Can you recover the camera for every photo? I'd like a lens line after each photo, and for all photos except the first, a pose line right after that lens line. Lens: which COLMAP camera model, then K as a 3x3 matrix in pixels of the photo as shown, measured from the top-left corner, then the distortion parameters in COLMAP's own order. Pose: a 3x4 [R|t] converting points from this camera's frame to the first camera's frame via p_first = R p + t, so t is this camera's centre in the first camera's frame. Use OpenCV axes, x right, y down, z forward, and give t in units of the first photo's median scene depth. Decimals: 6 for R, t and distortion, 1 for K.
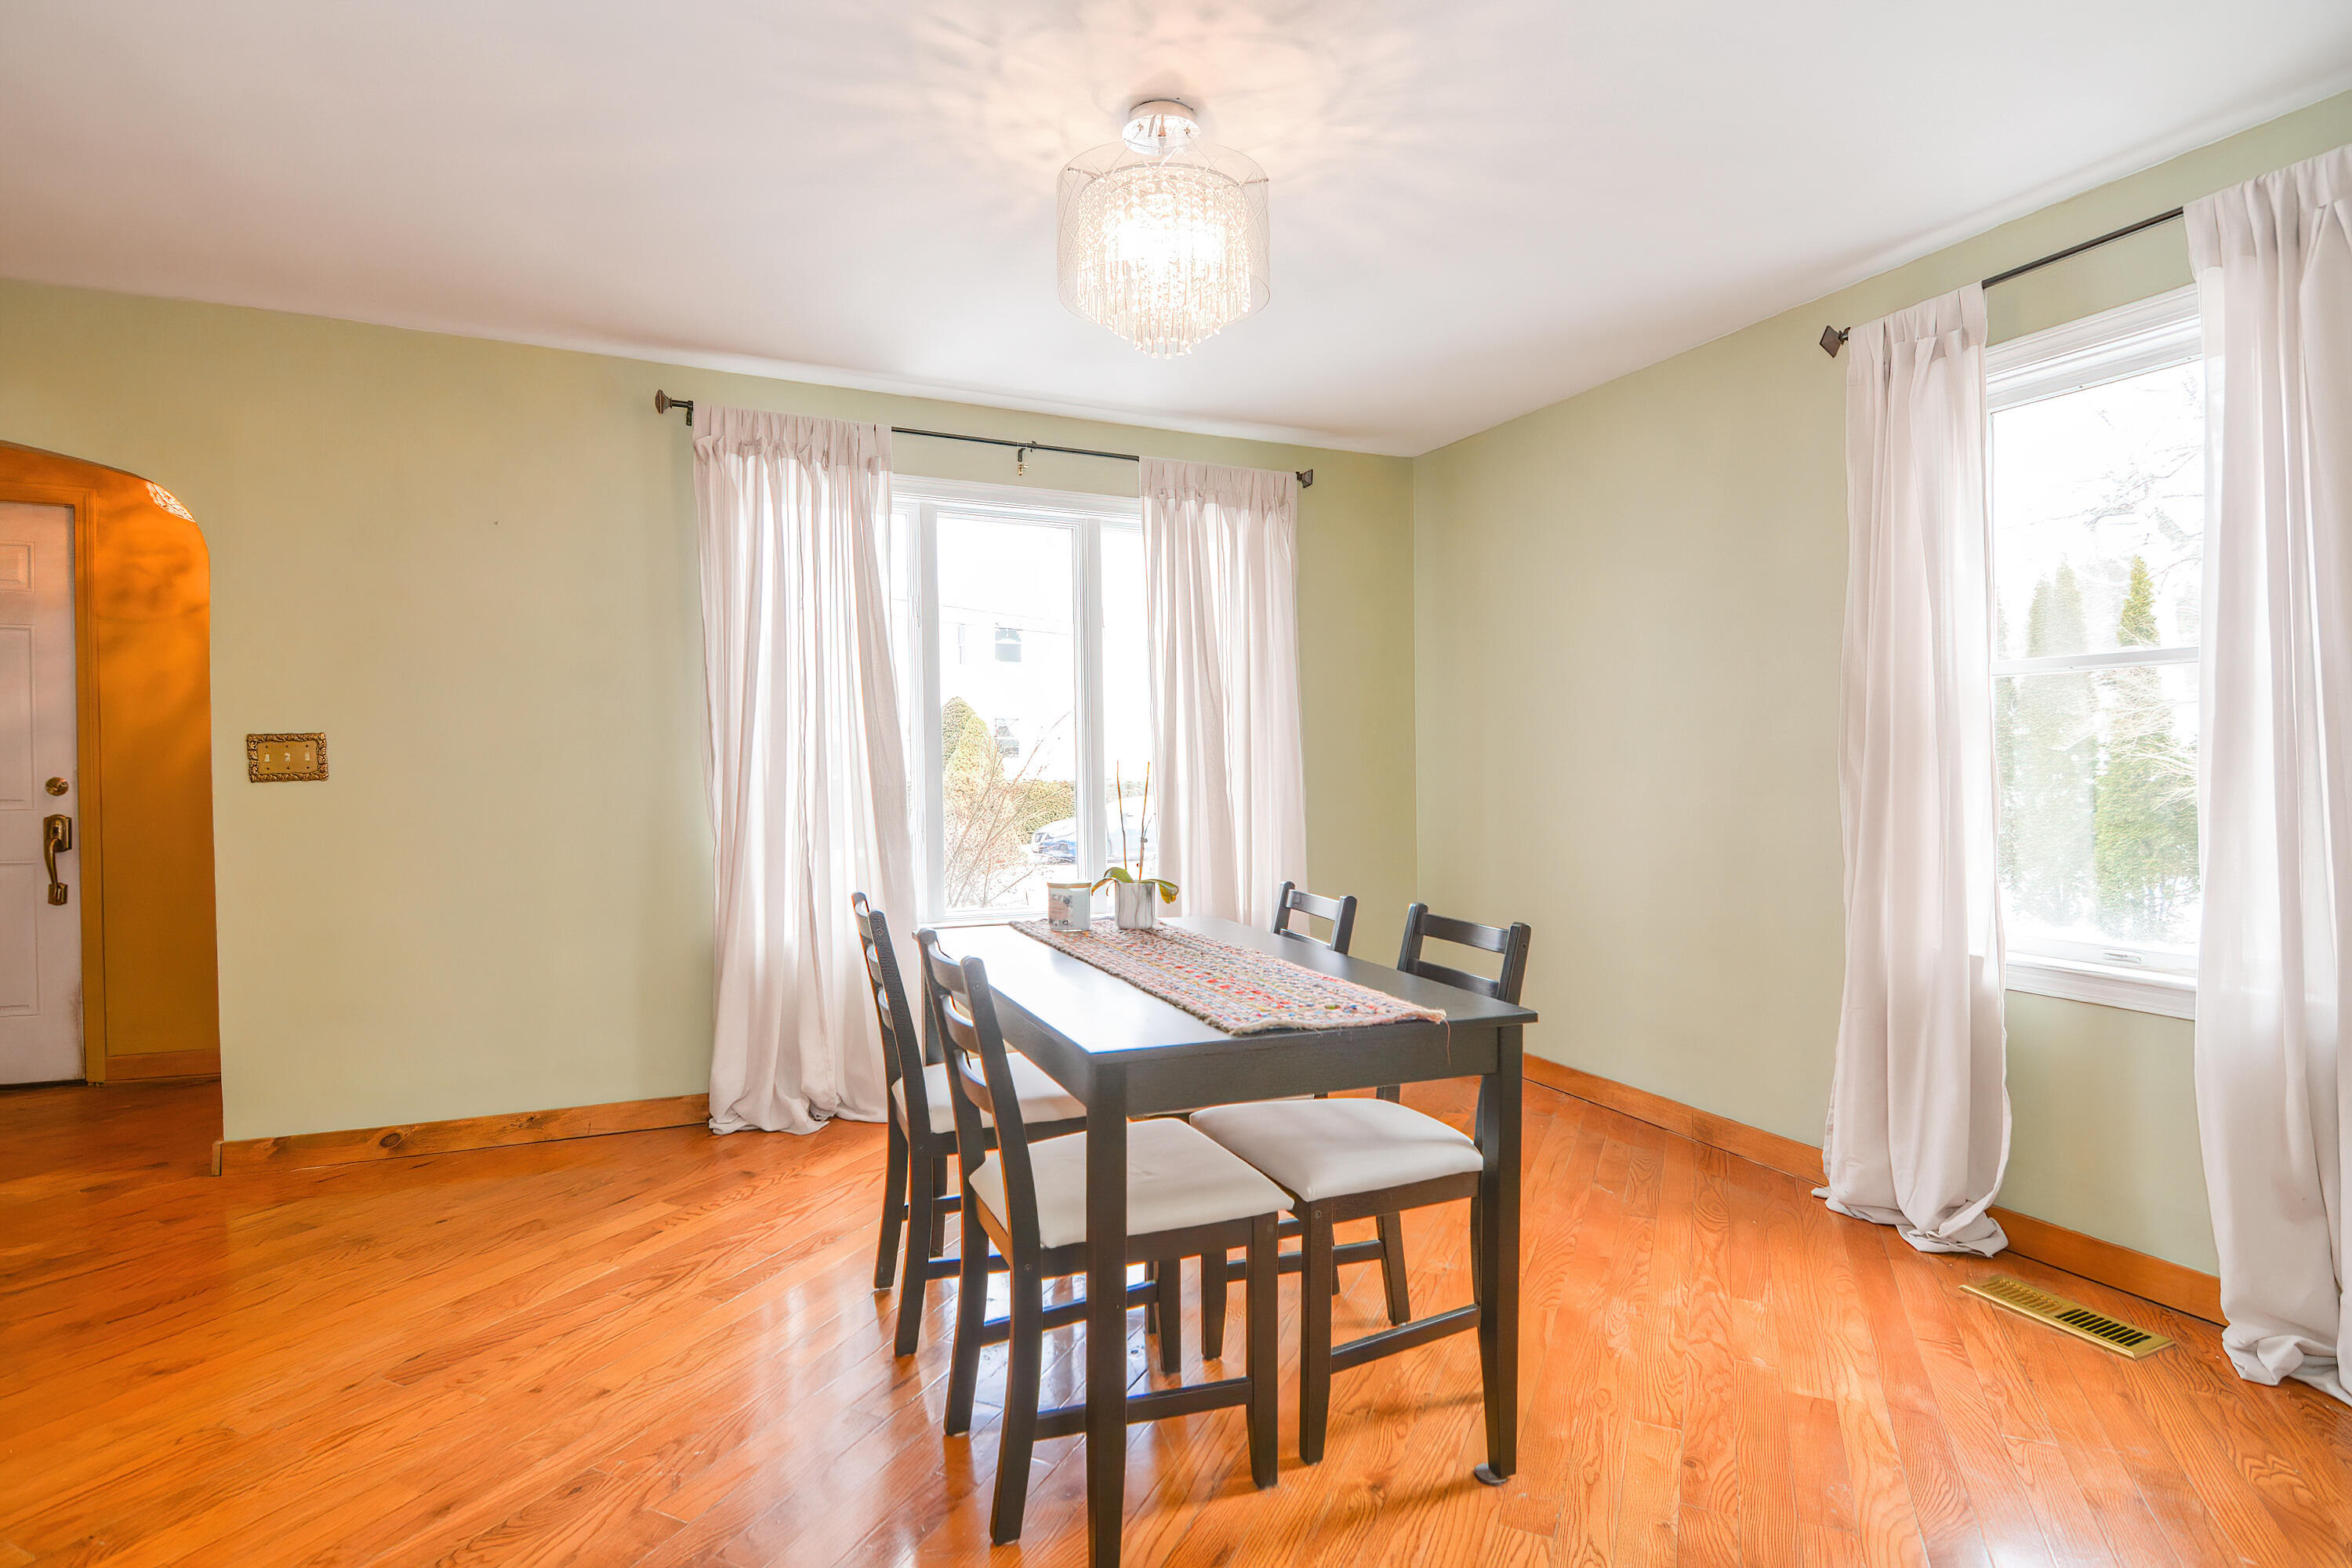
lens RADIAL K [[1152.1, 0, 1170.6], [0, 1152.1, 825.5], [0, 0, 1]] dist [-0.018713, -0.001133]
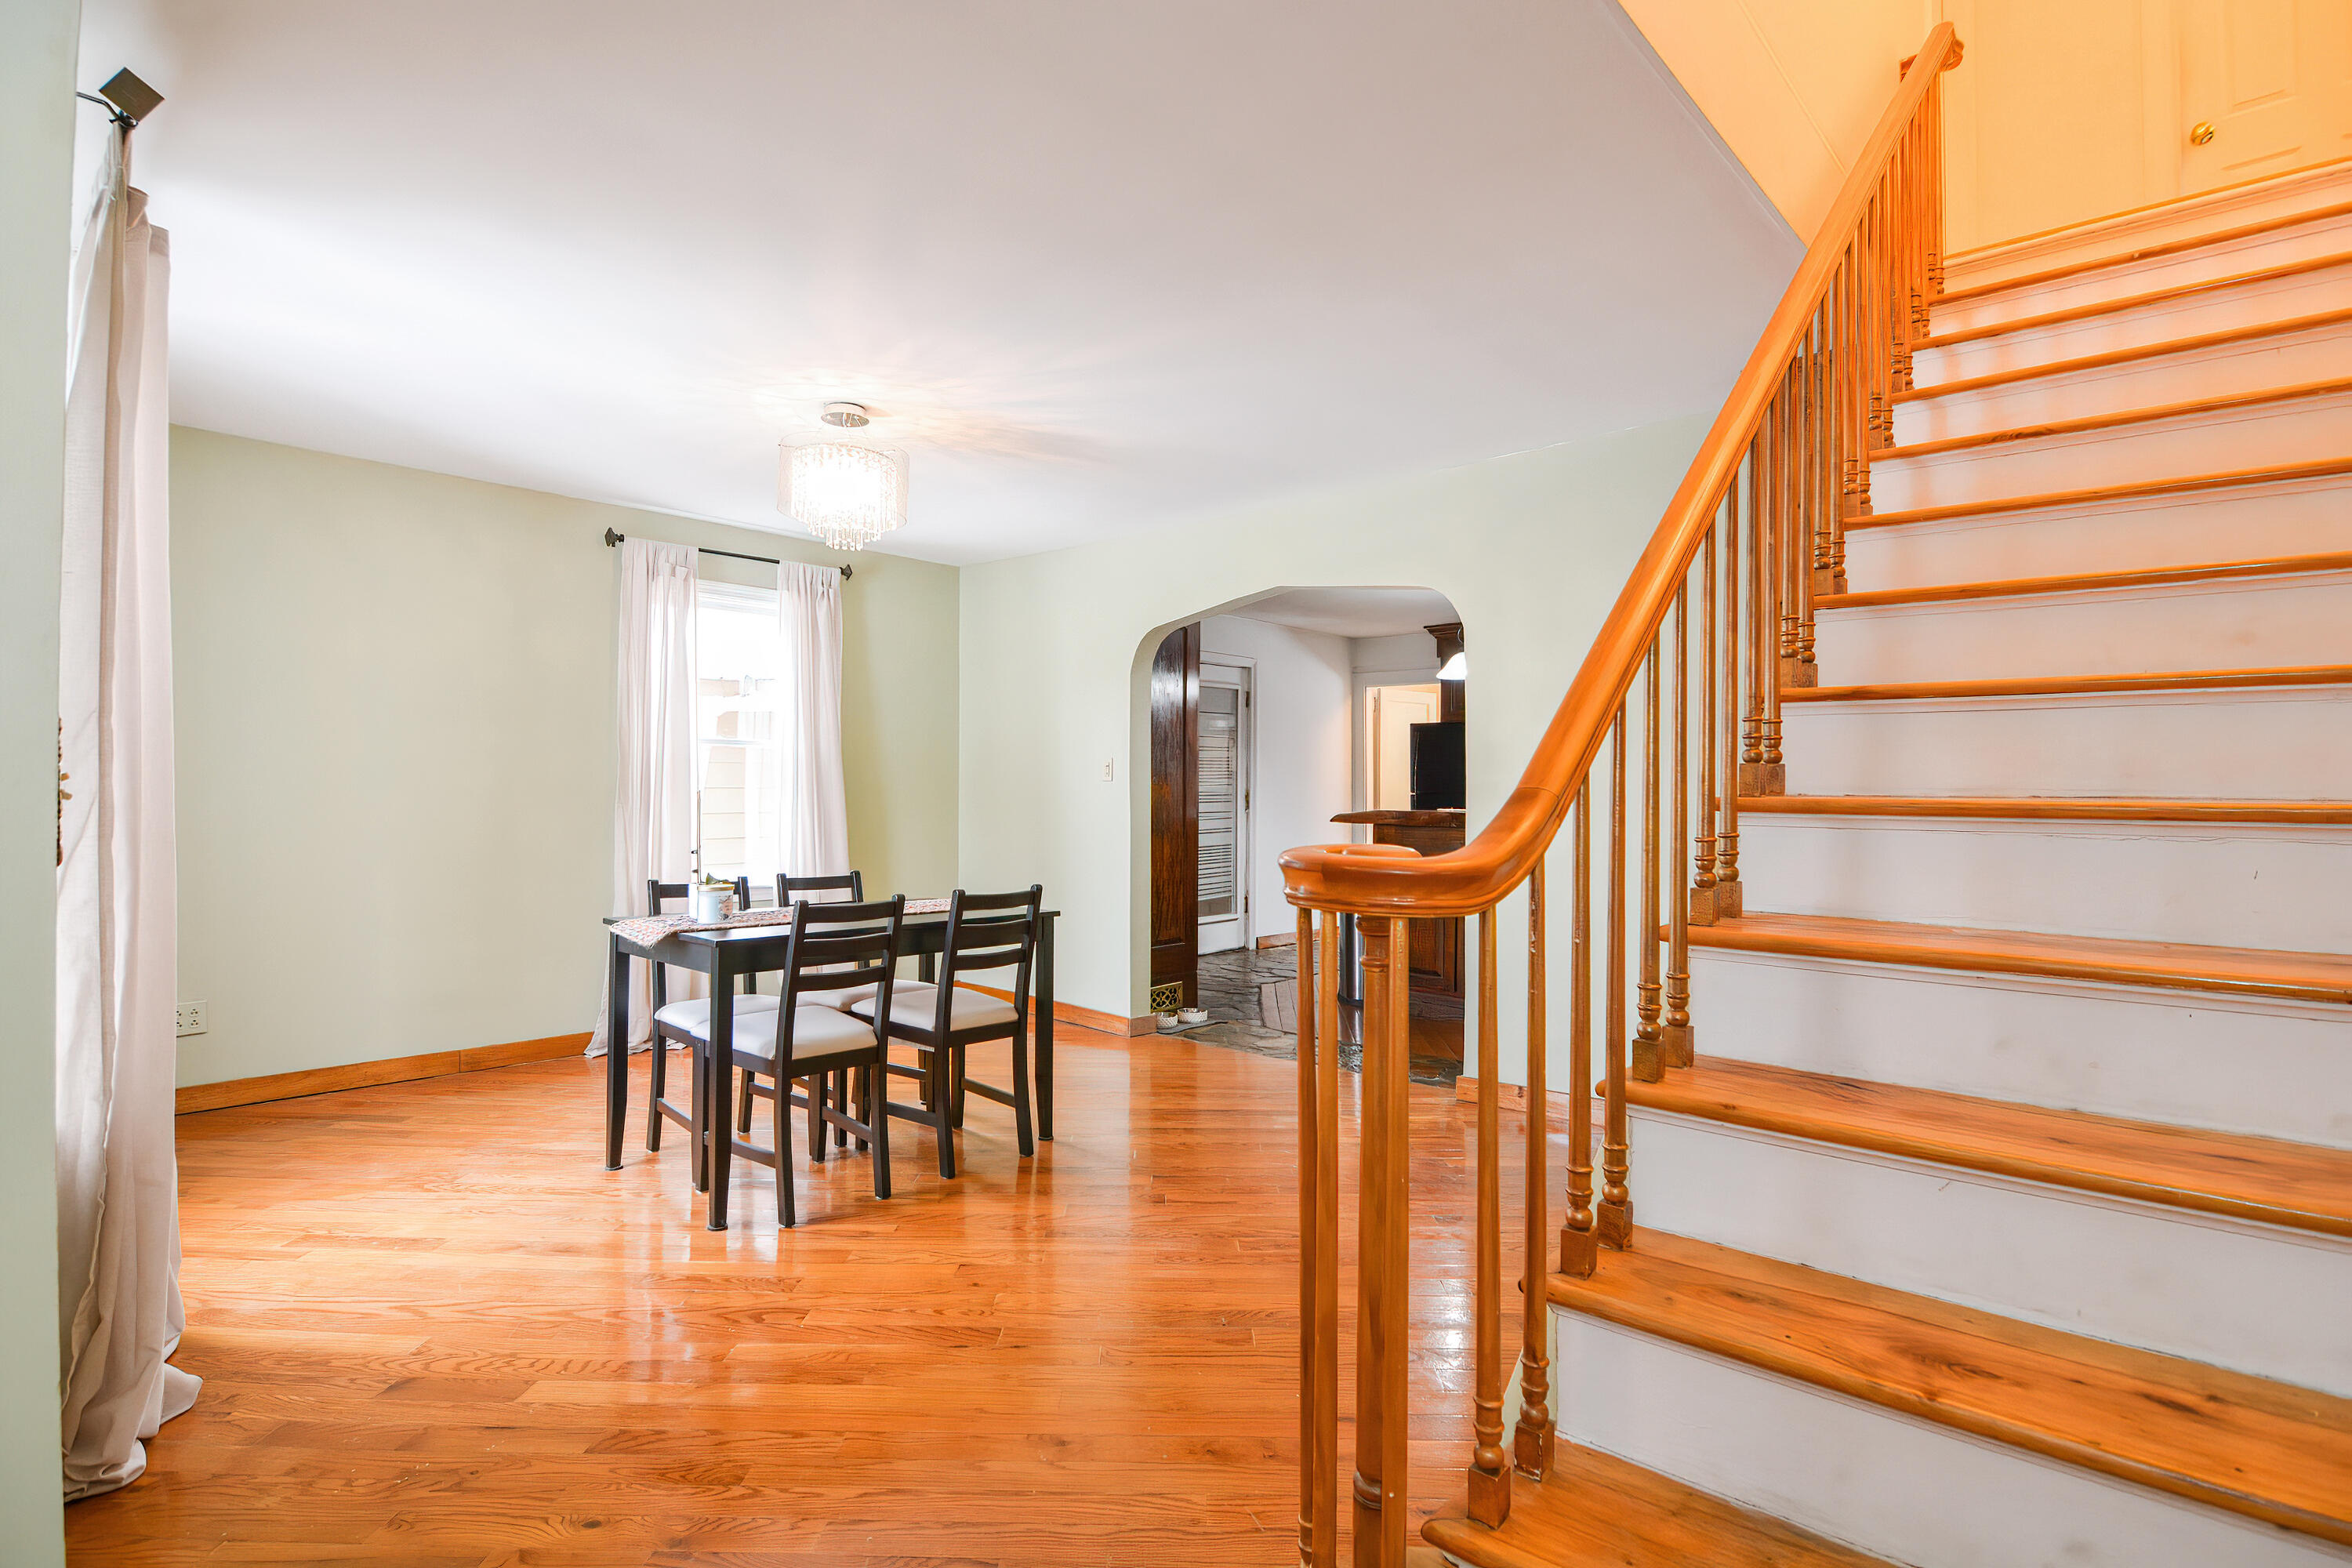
lens RADIAL K [[1138.5, 0, 1134.7], [0, 1138.5, 794.9], [0, 0, 1]] dist [-0.034132, -0.000953]
pose [[-0.360138, -0.005317, 0.932884, -1.373006], [0.032239, 0.999316, 0.018141, -0.053515], [-0.932342, 0.036609, -0.359720, 0.976857]]
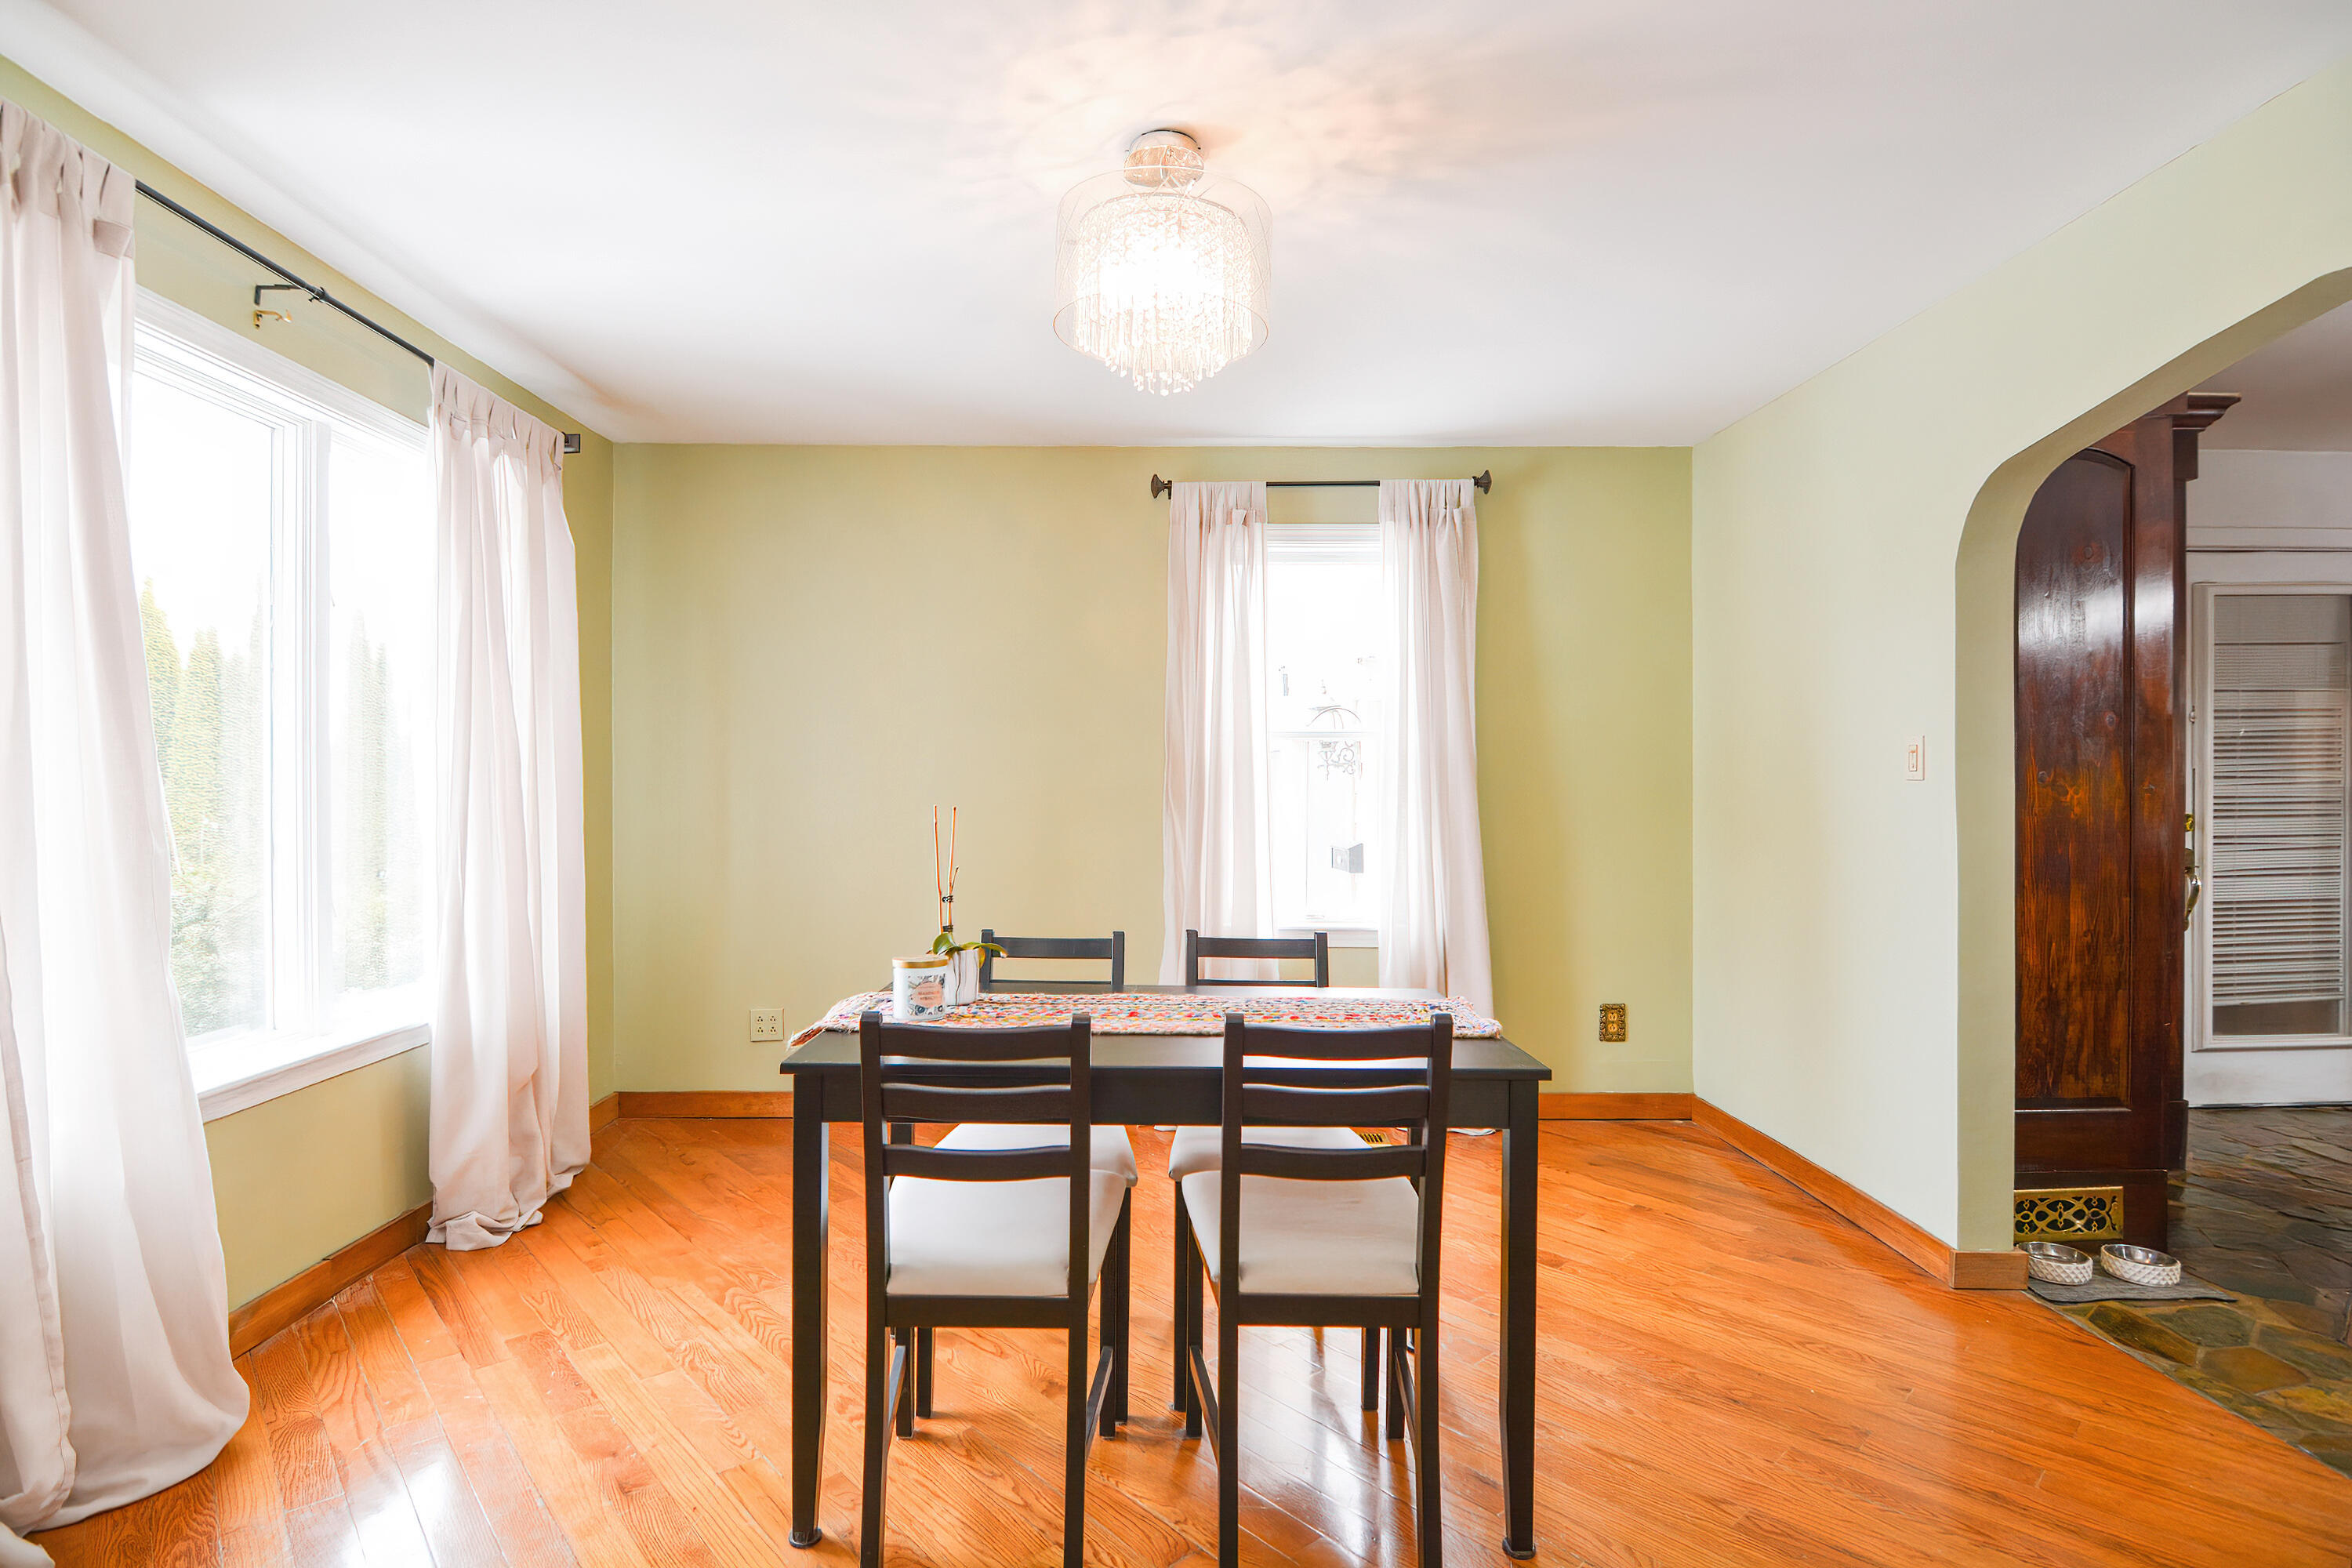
lens RADIAL K [[1138.5, 0, 1134.7], [0, 1138.5, 794.9], [0, 0, 1]] dist [-0.034132, -0.000953]
pose [[0.428235, 0.000099, 0.903667, -0.712356], [0.038093, 0.999109, -0.018162, -0.038121], [-0.902864, 0.042200, 0.427850, 0.505443]]
